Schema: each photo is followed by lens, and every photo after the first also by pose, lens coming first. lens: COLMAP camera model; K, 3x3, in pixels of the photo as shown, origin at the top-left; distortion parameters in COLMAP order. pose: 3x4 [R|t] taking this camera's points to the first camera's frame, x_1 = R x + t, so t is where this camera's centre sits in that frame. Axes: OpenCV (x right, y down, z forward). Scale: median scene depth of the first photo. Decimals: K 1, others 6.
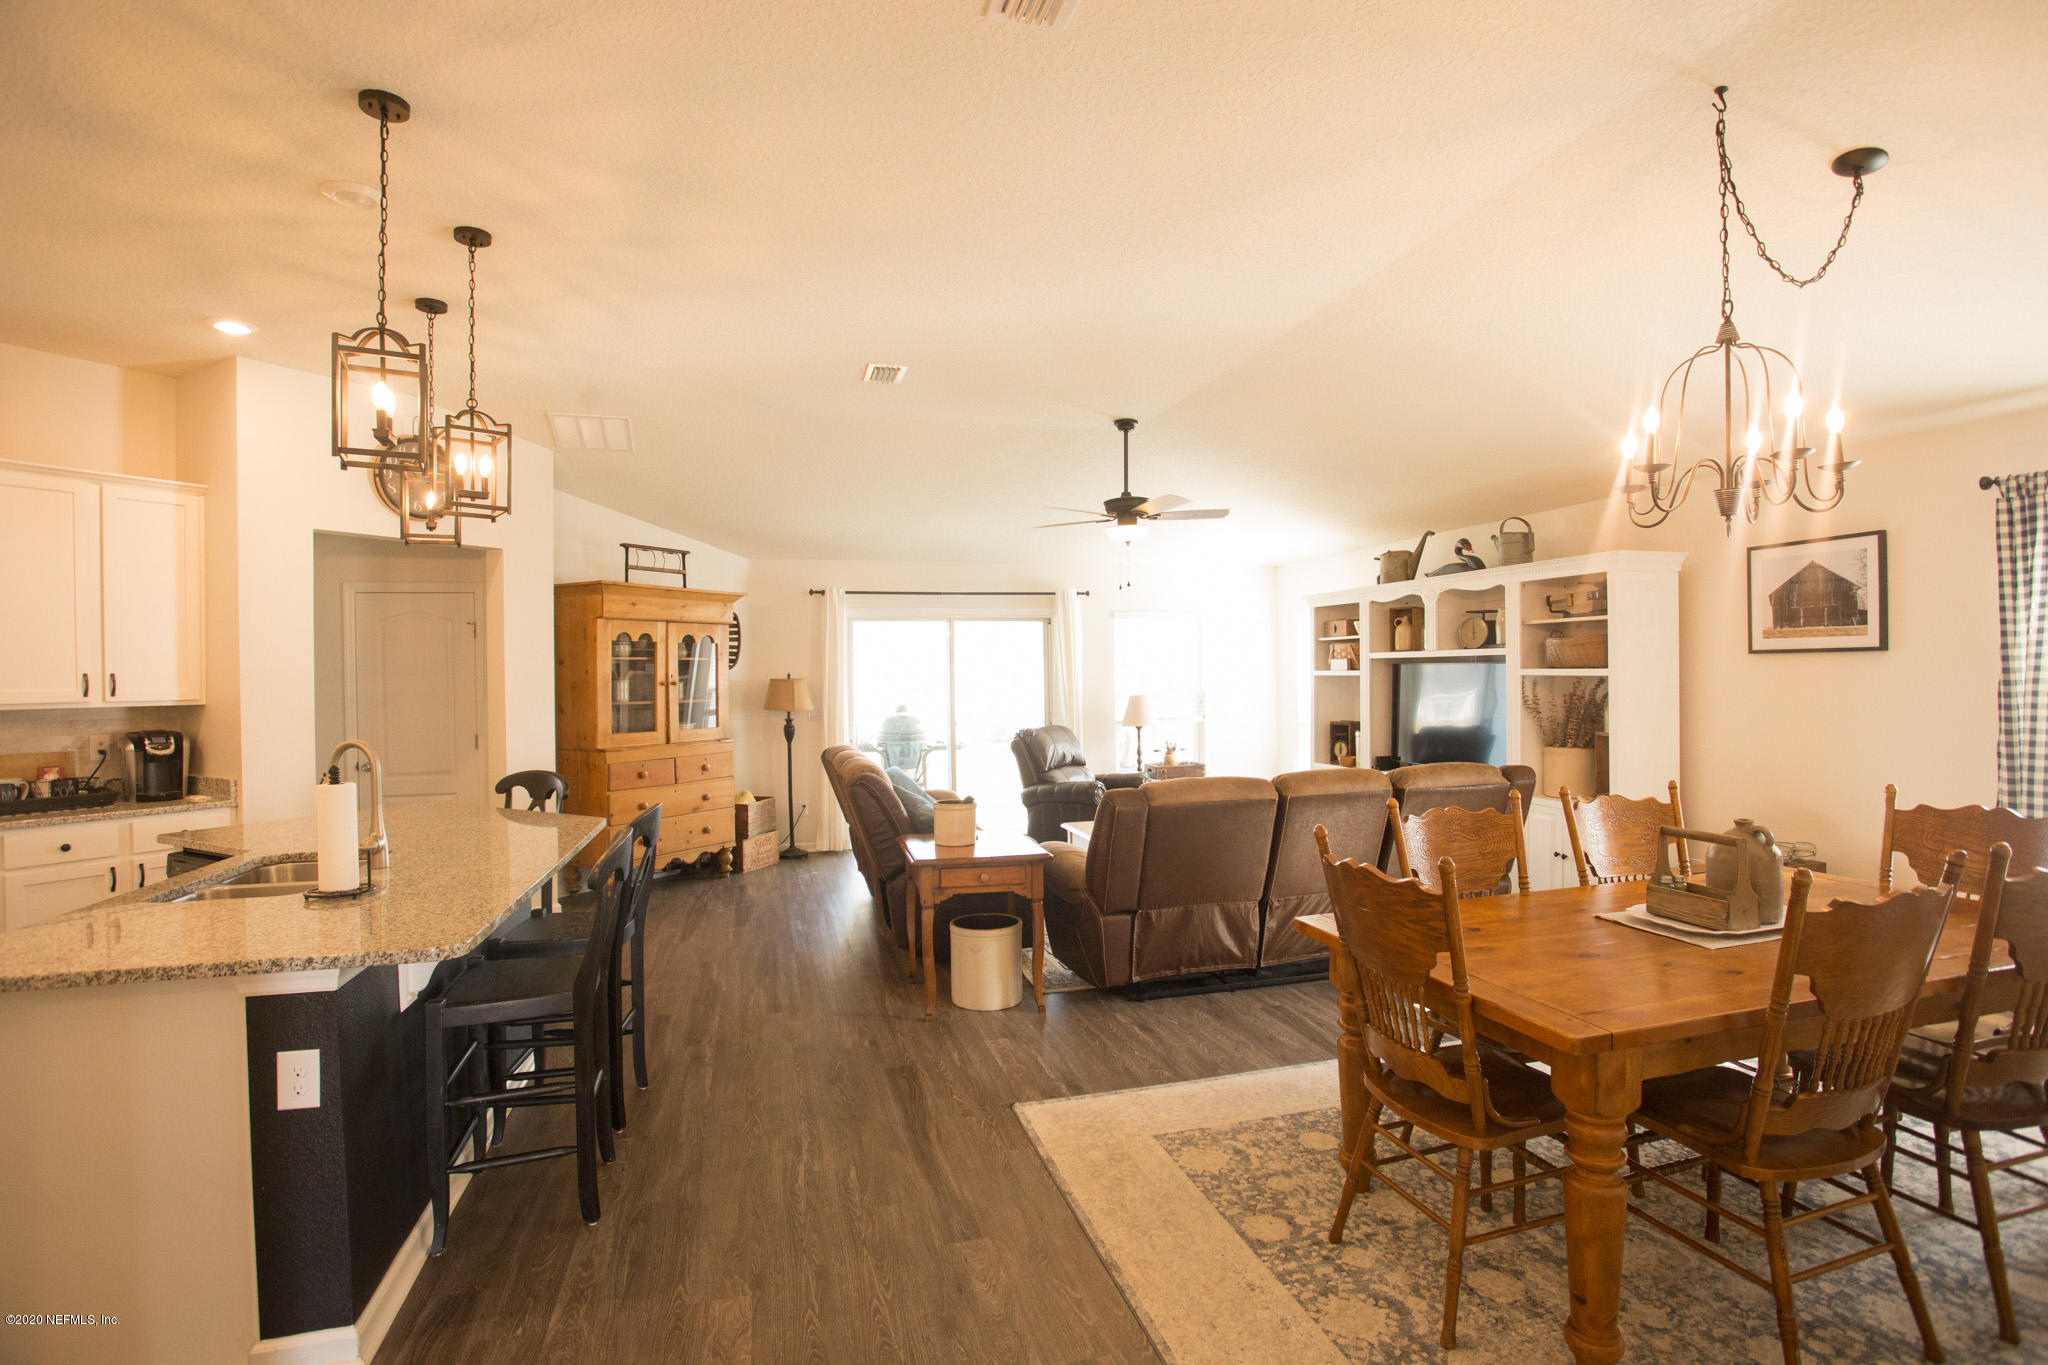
lens RADIAL K [[997.0, 0, 1024.0], [0, 997.0, 682.5], [0, 0, 1]] dist [-0.078154, 0.030226]
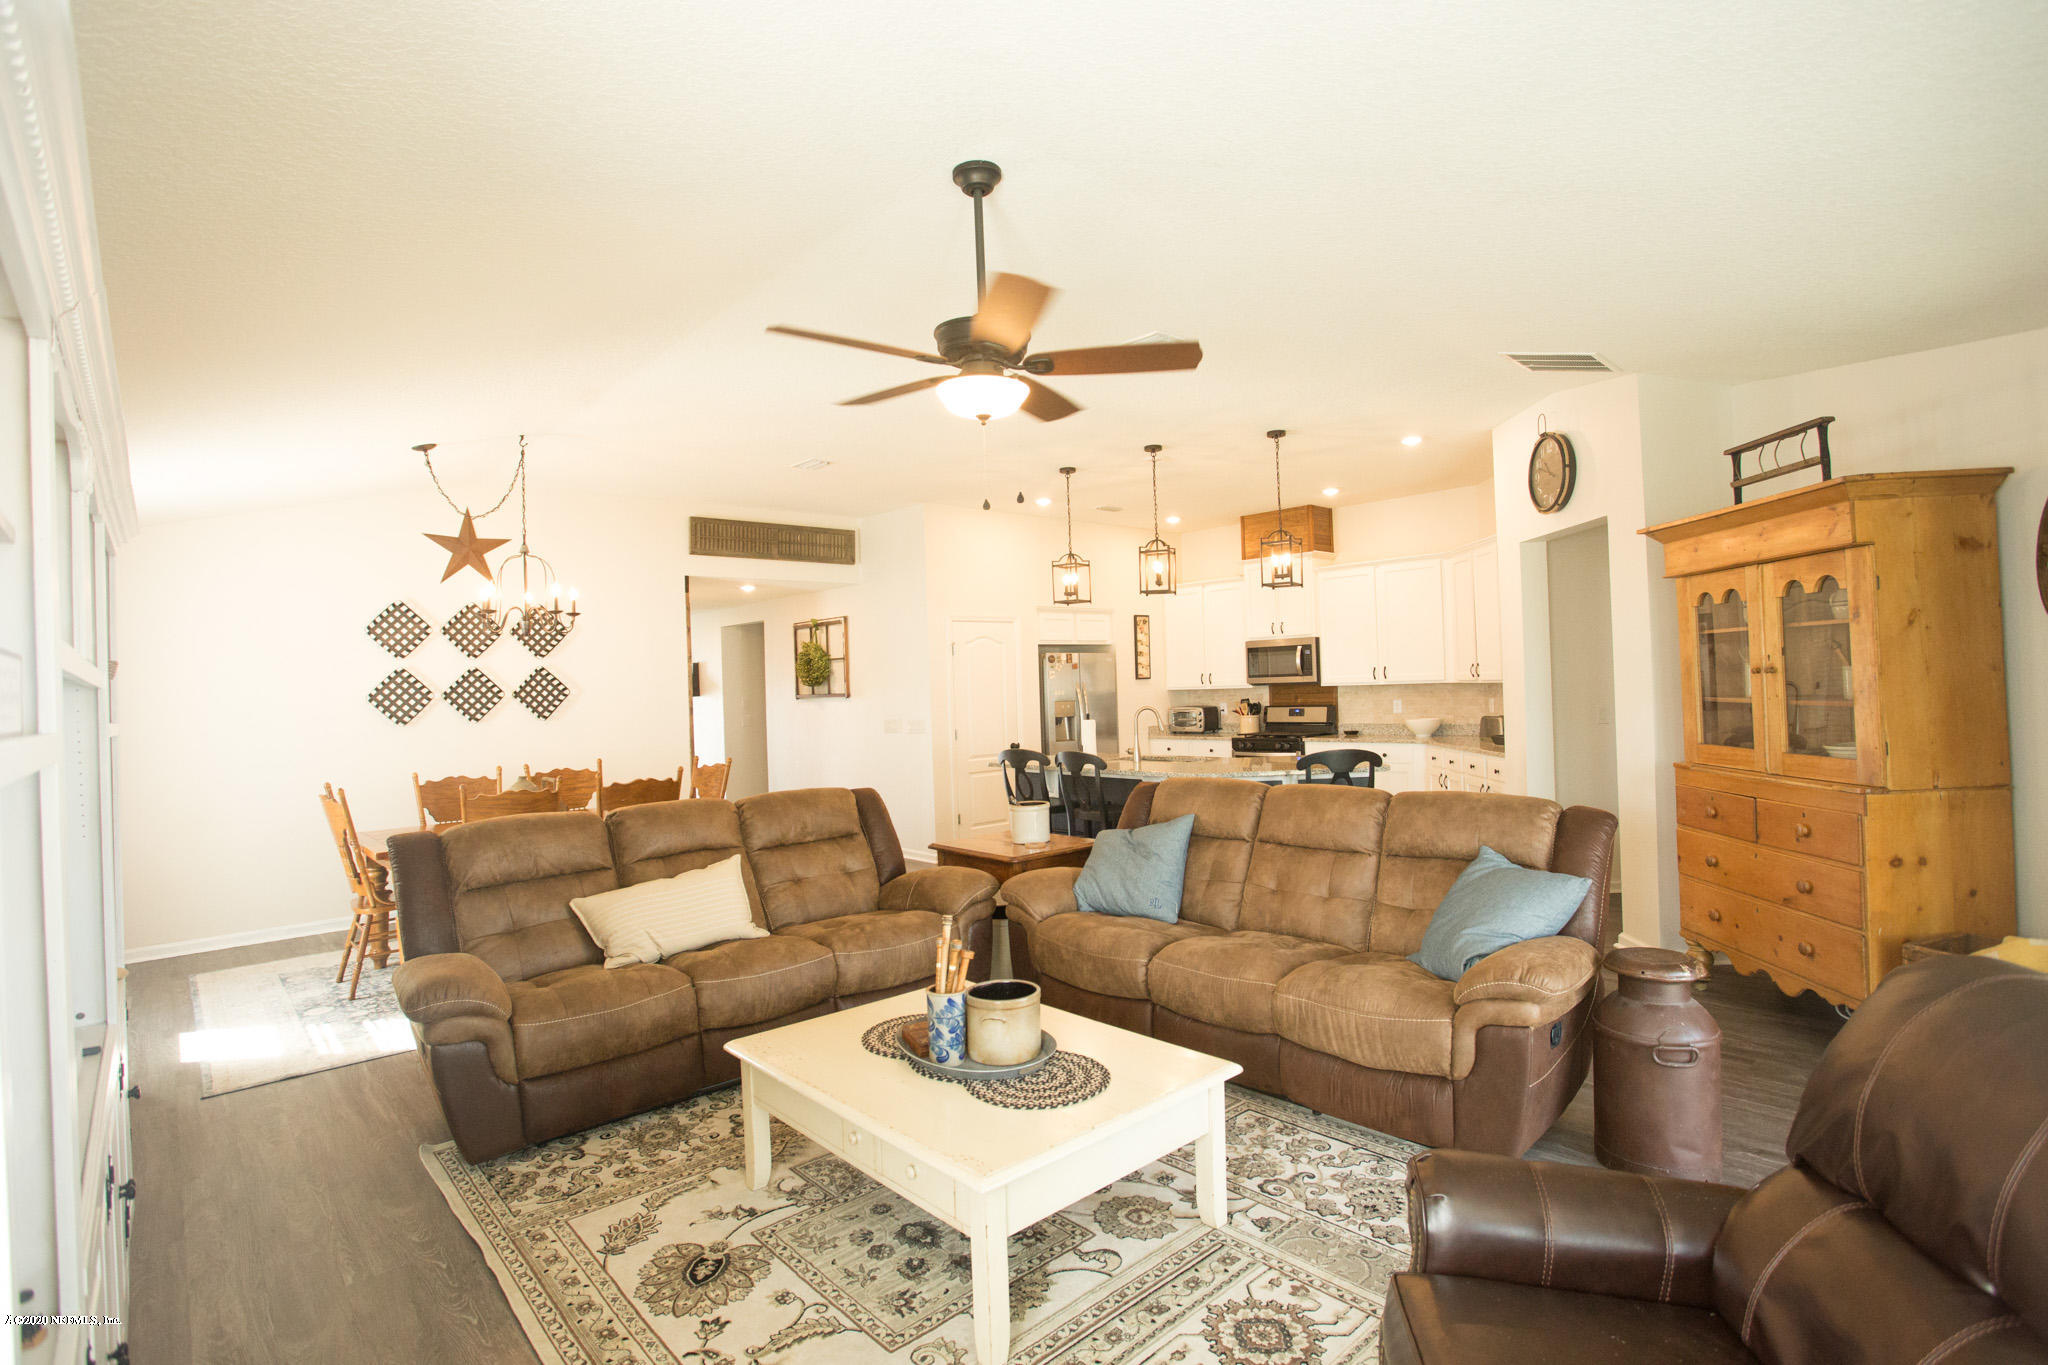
lens RADIAL K [[997.0, 0, 1024.0], [0, 997.0, 682.5], [0, 0, 1]] dist [-0.078154, 0.030226]
pose [[-0.884085, 0.042850, -0.465357, 0.280966], [0.042581, 0.999031, 0.011095, -0.015919], [0.465381, -0.010007, -0.885054, 1.261749]]
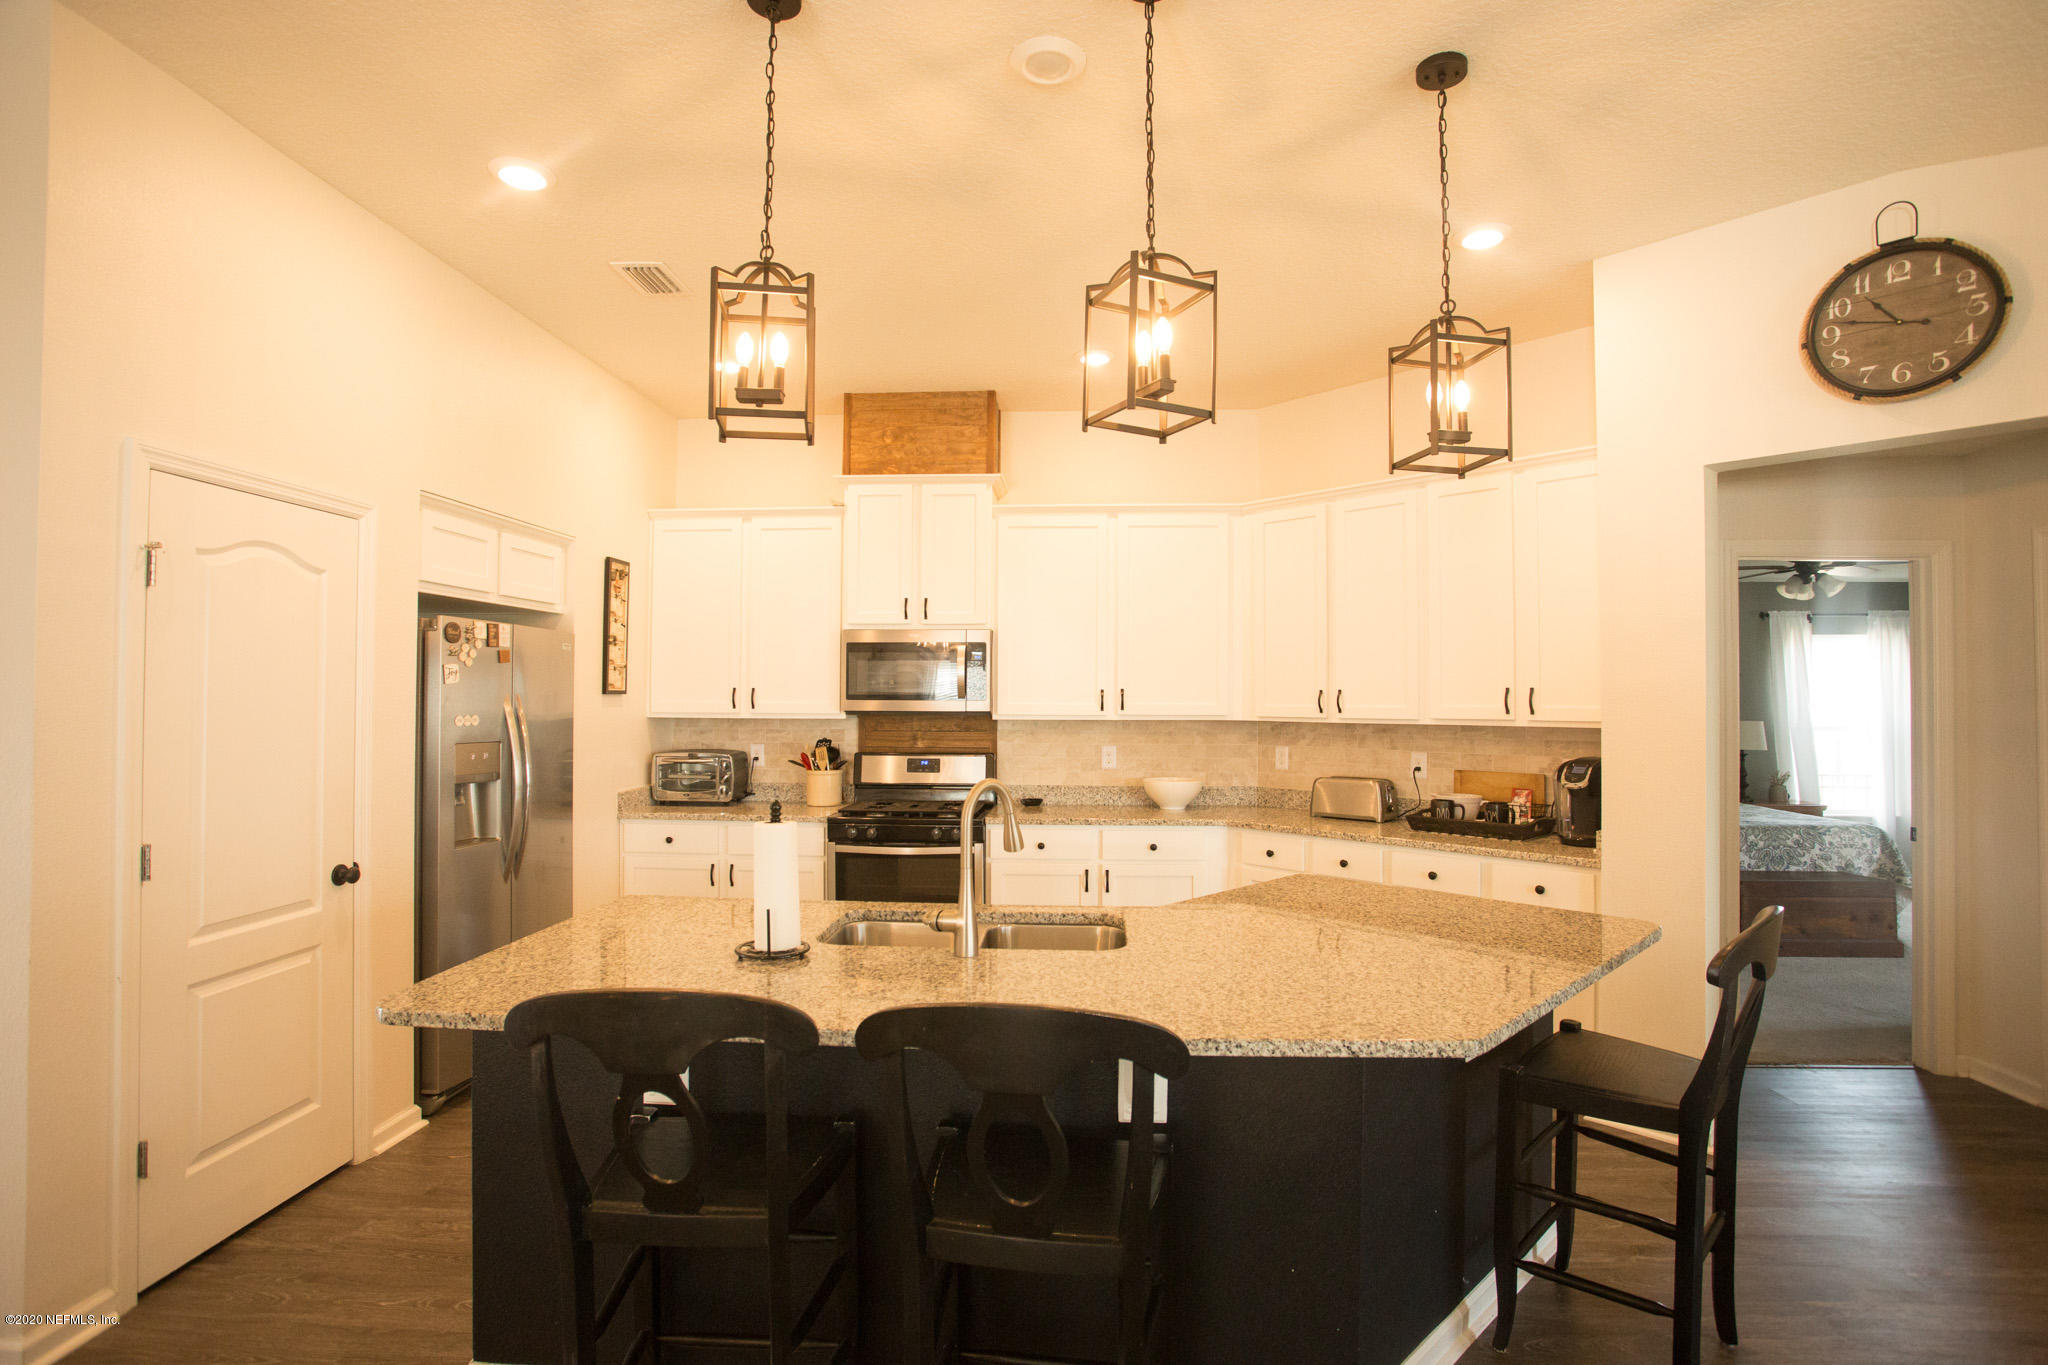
lens RADIAL K [[997.0, 0, 1024.0], [0, 997.0, 682.5], [0, 0, 1]] dist [-0.078154, 0.030226]
pose [[-0.310329, -0.003127, -0.950624, 0.013105], [-0.006040, 0.999981, -0.001317, -0.006320], [0.950610, 0.005333, -0.310342, 0.536570]]
